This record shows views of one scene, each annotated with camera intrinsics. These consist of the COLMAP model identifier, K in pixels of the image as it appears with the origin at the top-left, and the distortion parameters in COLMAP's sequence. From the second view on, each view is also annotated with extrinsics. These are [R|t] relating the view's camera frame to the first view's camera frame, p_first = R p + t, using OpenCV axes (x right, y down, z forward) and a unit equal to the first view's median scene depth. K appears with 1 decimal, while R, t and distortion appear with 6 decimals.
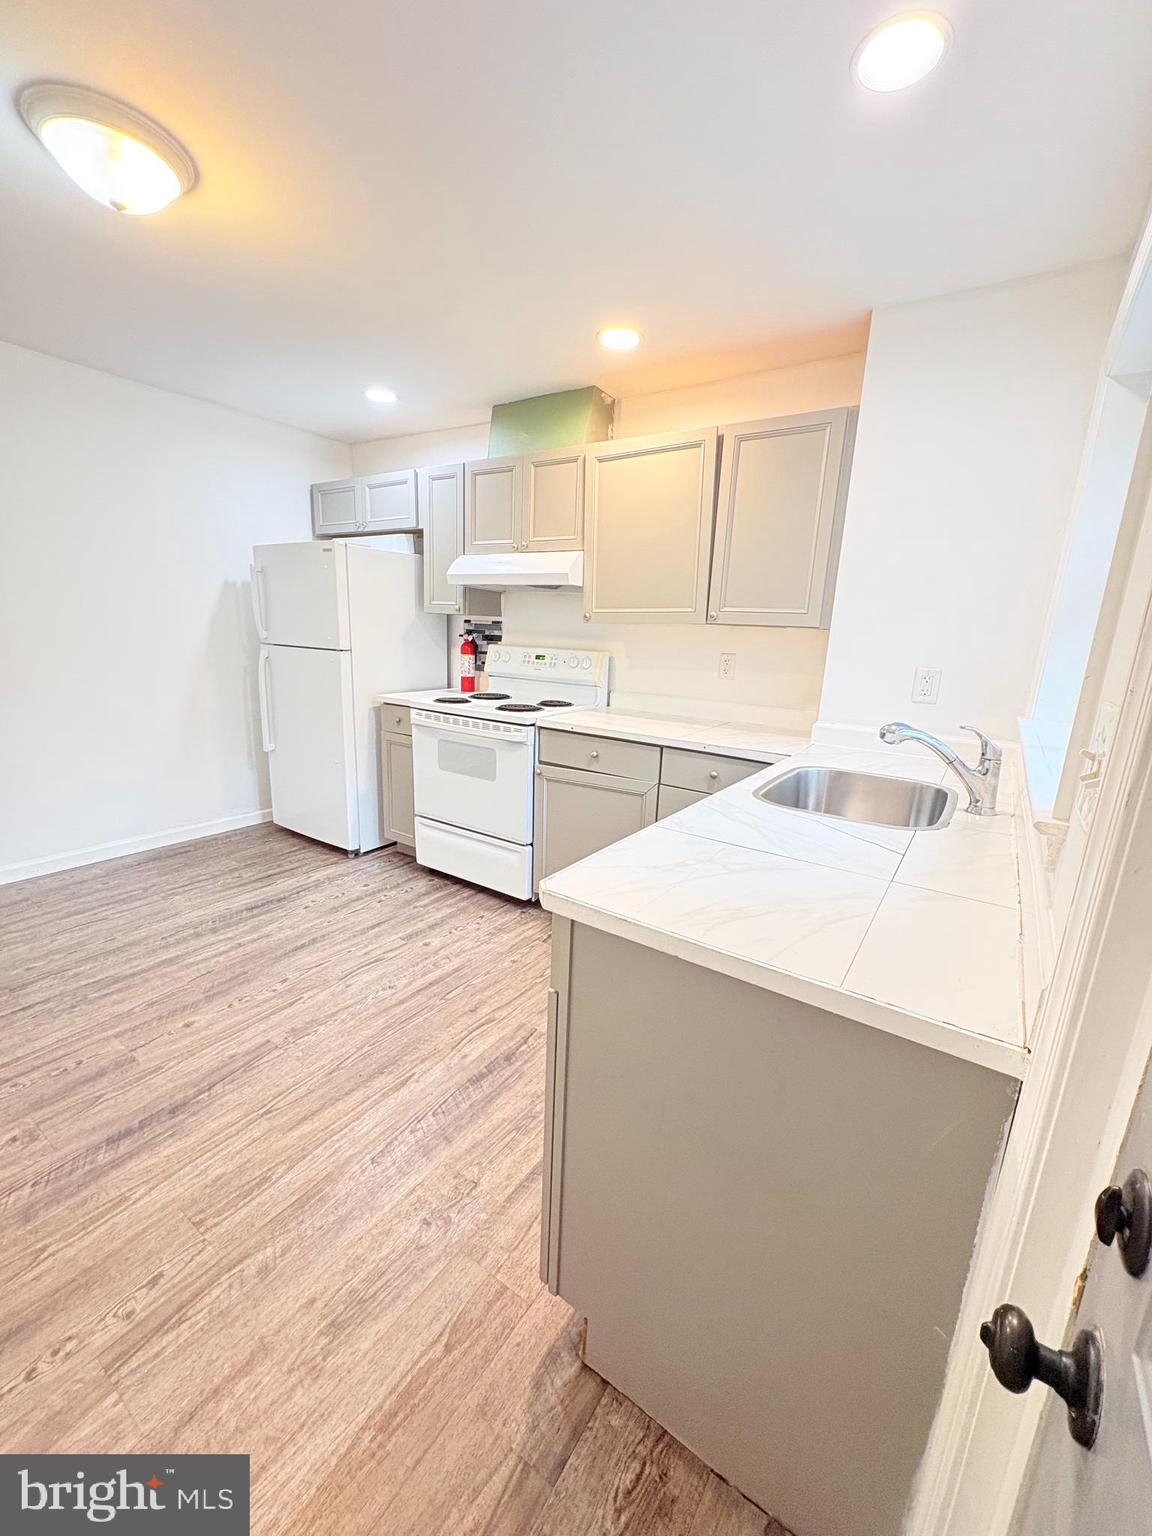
lens RADIAL K [[614.5, 0, 574.4], [0, 614.5, 765.3], [0, 0, 1]] dist [0.003631, -0.000264]
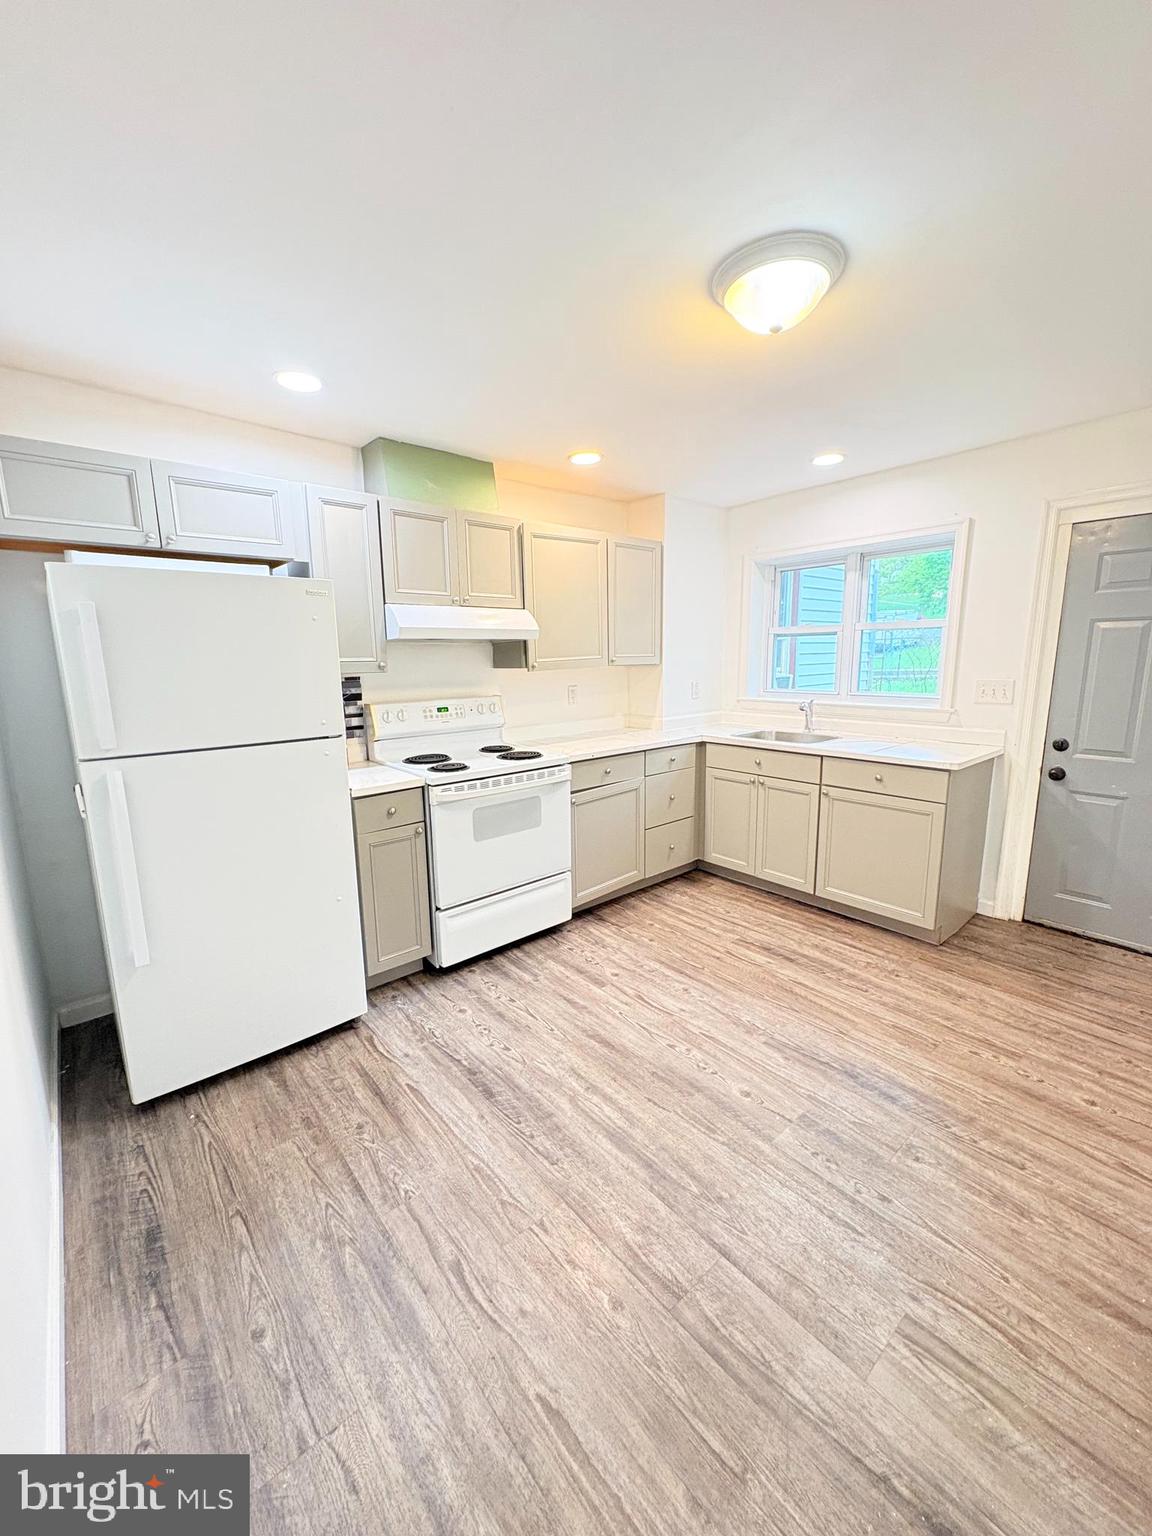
lens RADIAL K [[614.5, 0, 574.4], [0, 614.5, 769.9], [0, 0, 1]] dist [0.003631, -0.000264]
pose [[0.256647, -0.221477, 0.940787, -1.111004], [0.238623, 0.957777, 0.160380, -0.226270], [-0.936585, 0.183332, 0.298660, 0.632056]]
